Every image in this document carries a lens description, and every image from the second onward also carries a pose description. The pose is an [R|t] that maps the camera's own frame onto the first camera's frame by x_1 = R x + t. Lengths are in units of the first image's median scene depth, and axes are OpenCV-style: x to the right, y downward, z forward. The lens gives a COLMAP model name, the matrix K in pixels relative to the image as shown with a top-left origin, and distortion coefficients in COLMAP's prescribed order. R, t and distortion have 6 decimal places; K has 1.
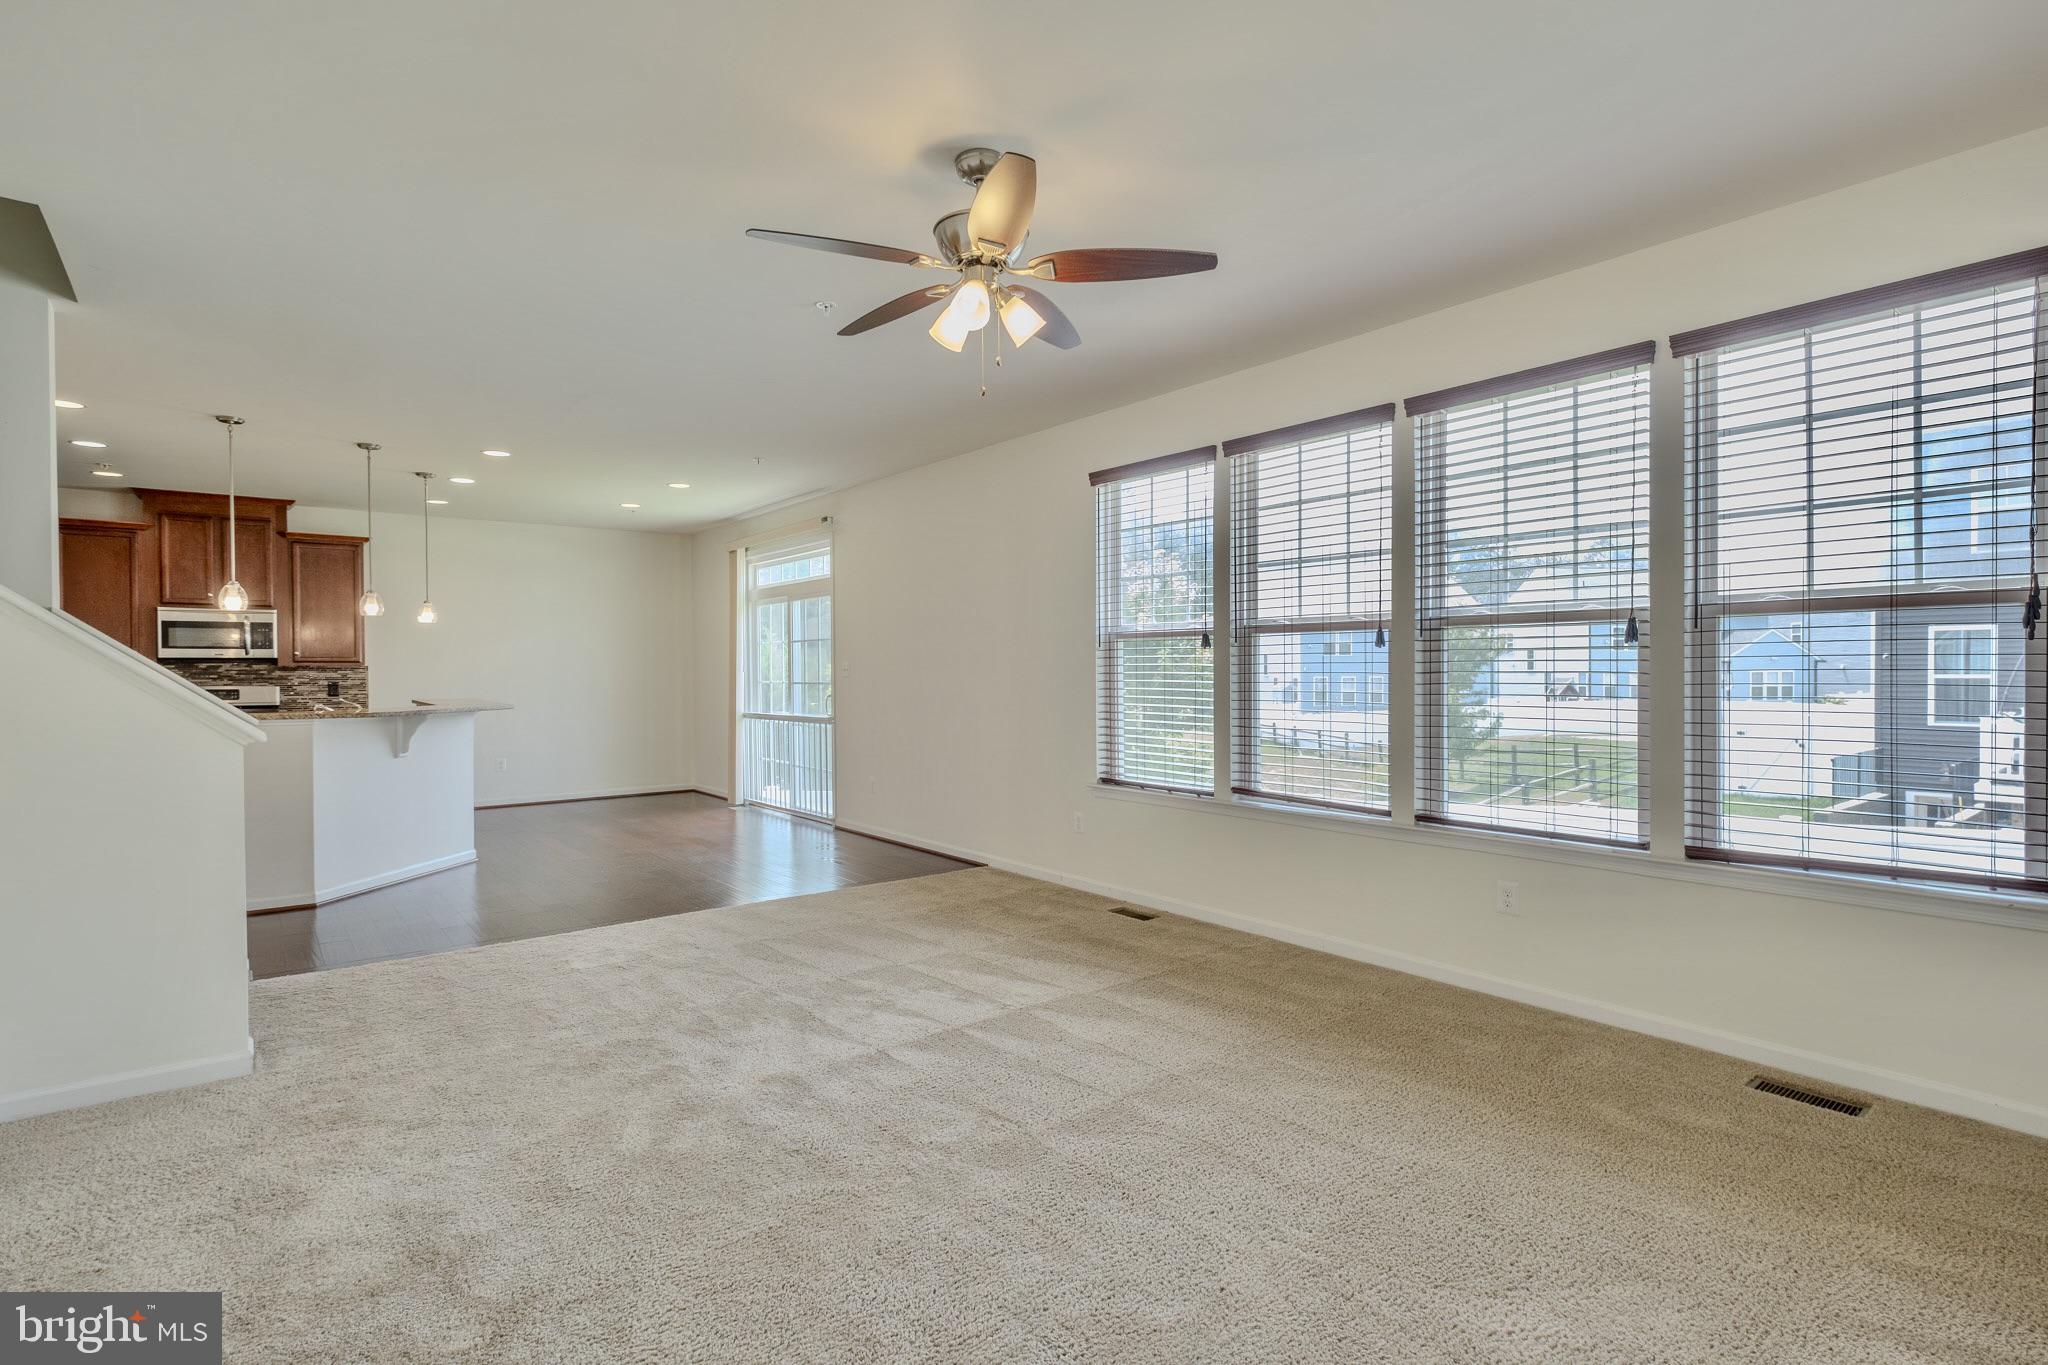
lens RADIAL K [[1013.4, 0, 1026.4], [0, 1013.4, 682.0], [0, 0, 1]] dist [0.008405, -0.001153]
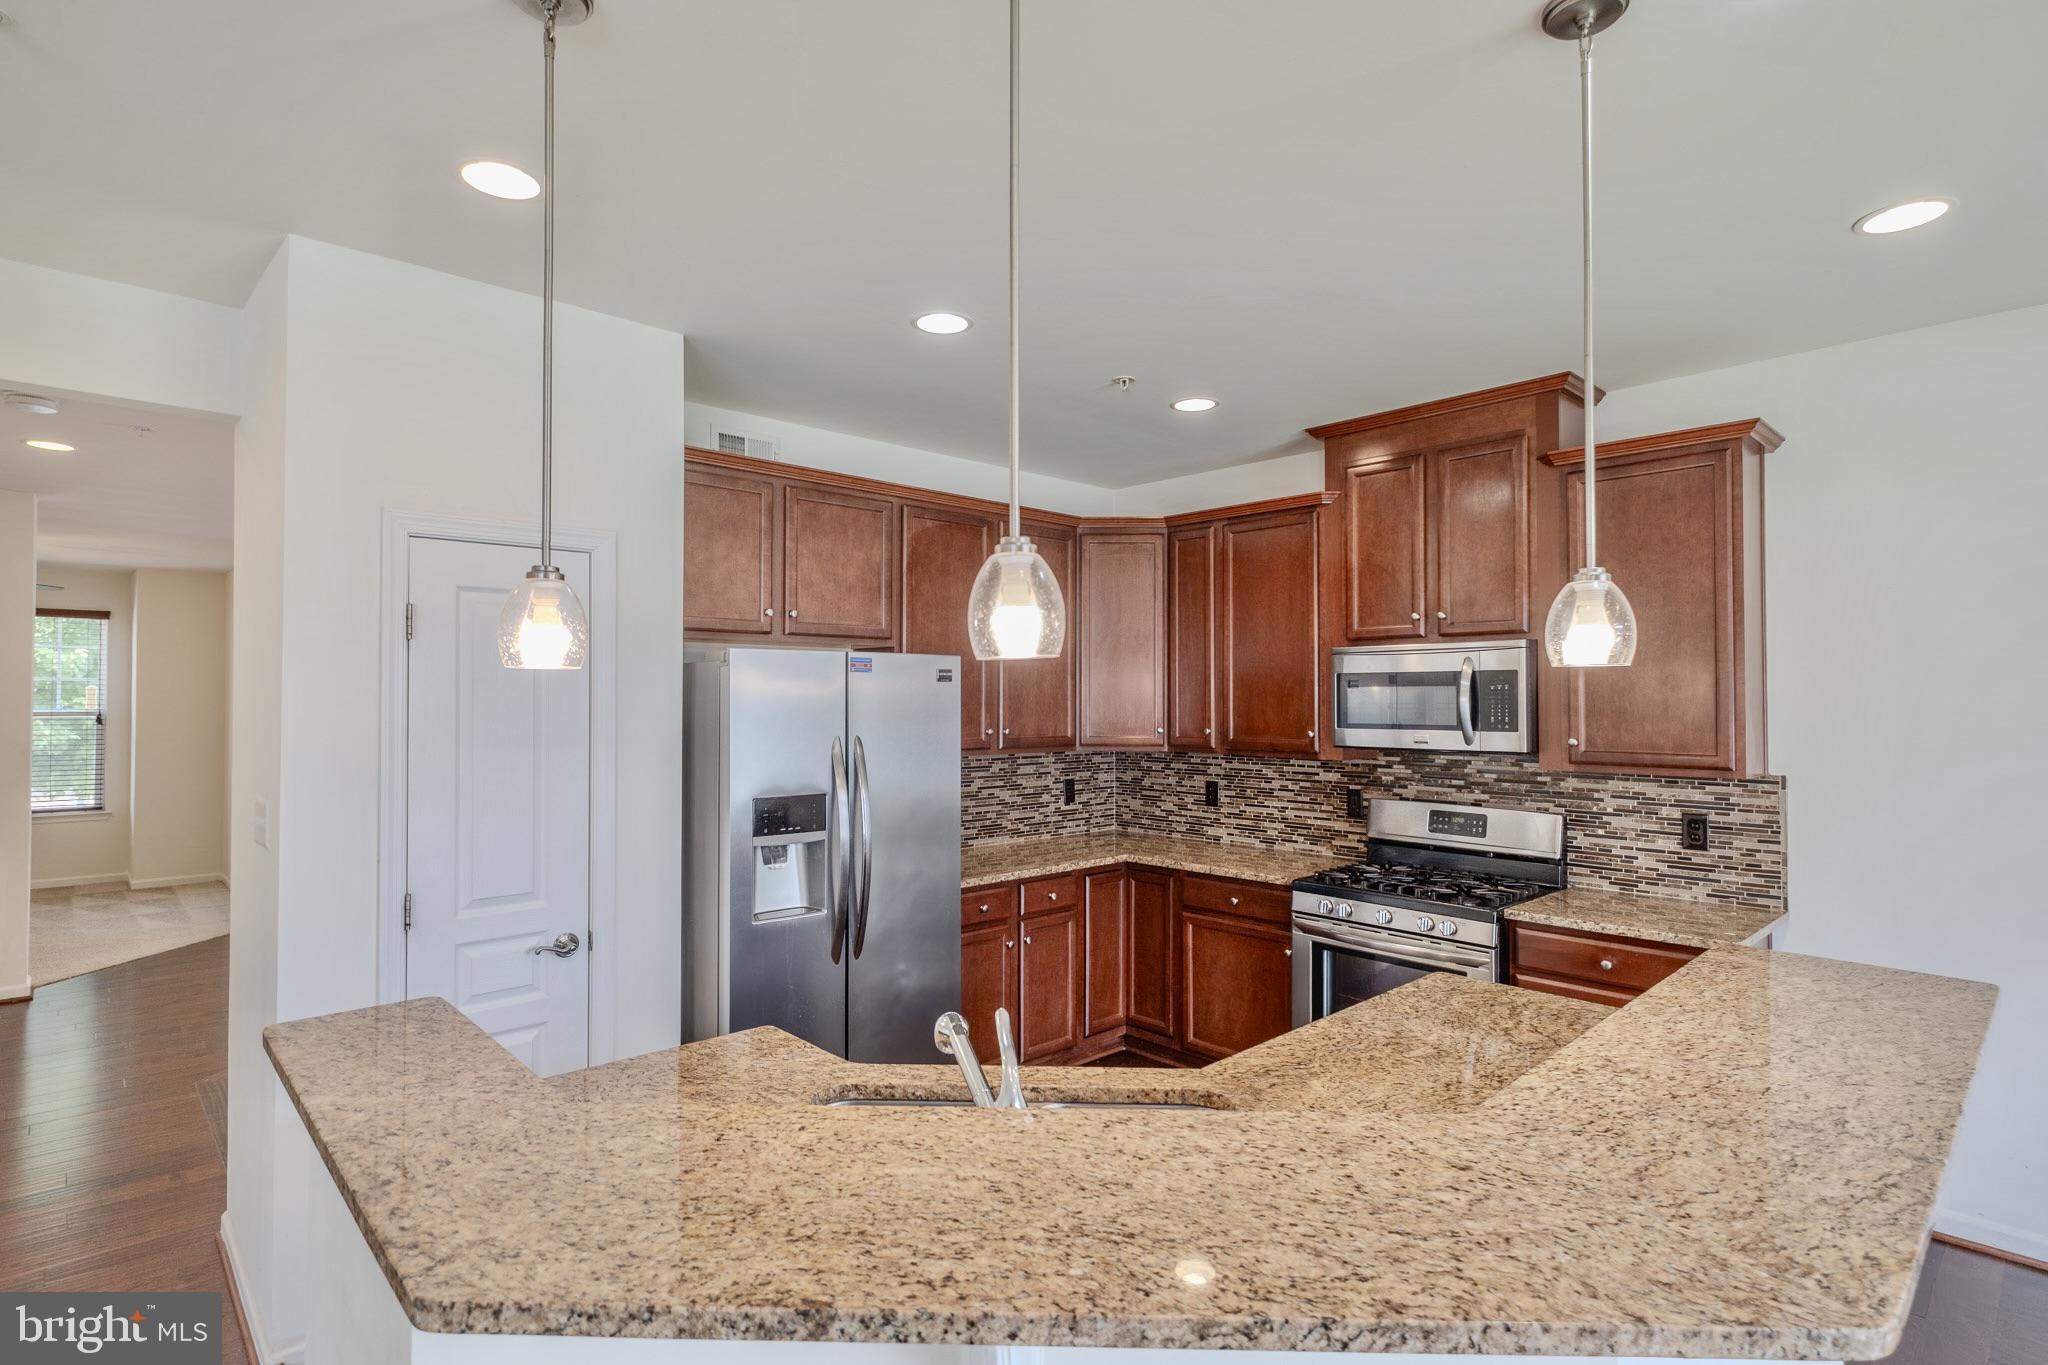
lens RADIAL K [[1013.4, 0, 1025.7], [0, 1013.4, 678.7], [0, 0, 1]] dist [0.008405, -0.001153]
pose [[0.087928, -0.015381, -0.996008, -0.348834], [-0.013004, 0.999778, -0.016588, -0.046656], [0.996042, 0.014411, 0.087708, 0.789714]]
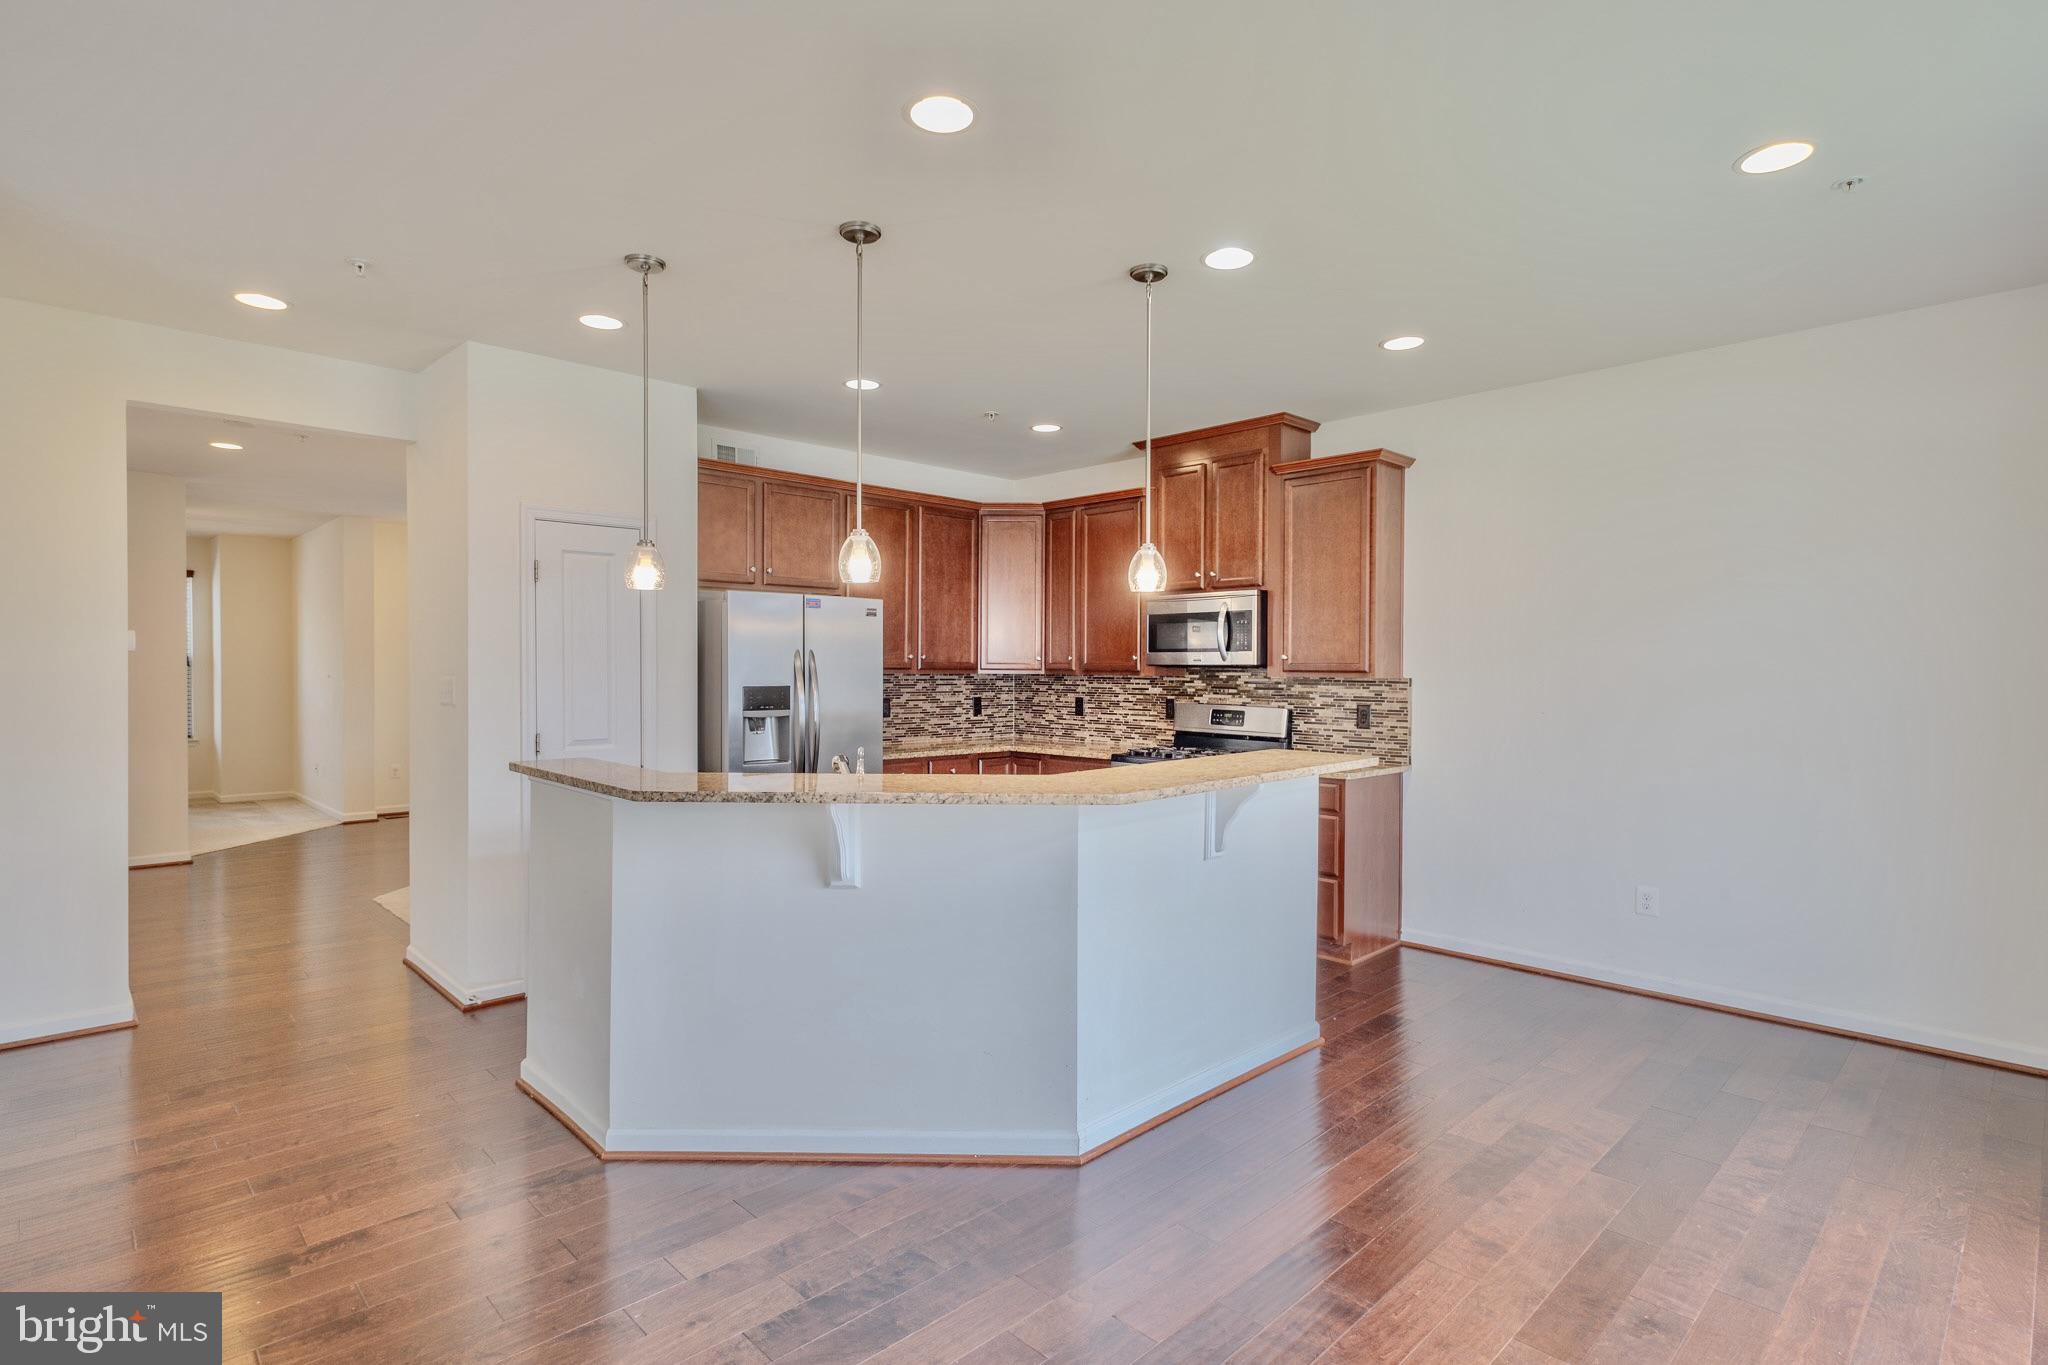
lens RADIAL K [[1013.4, 0, 1020.9], [0, 1013.4, 674.3], [0, 0, 1]] dist [0.008405, -0.001153]
pose [[0.098018, 0.011469, -0.995119, -0.122108], [-0.017714, 0.999795, 0.009778, -0.022219], [0.995027, 0.016669, 0.098201, 0.826786]]
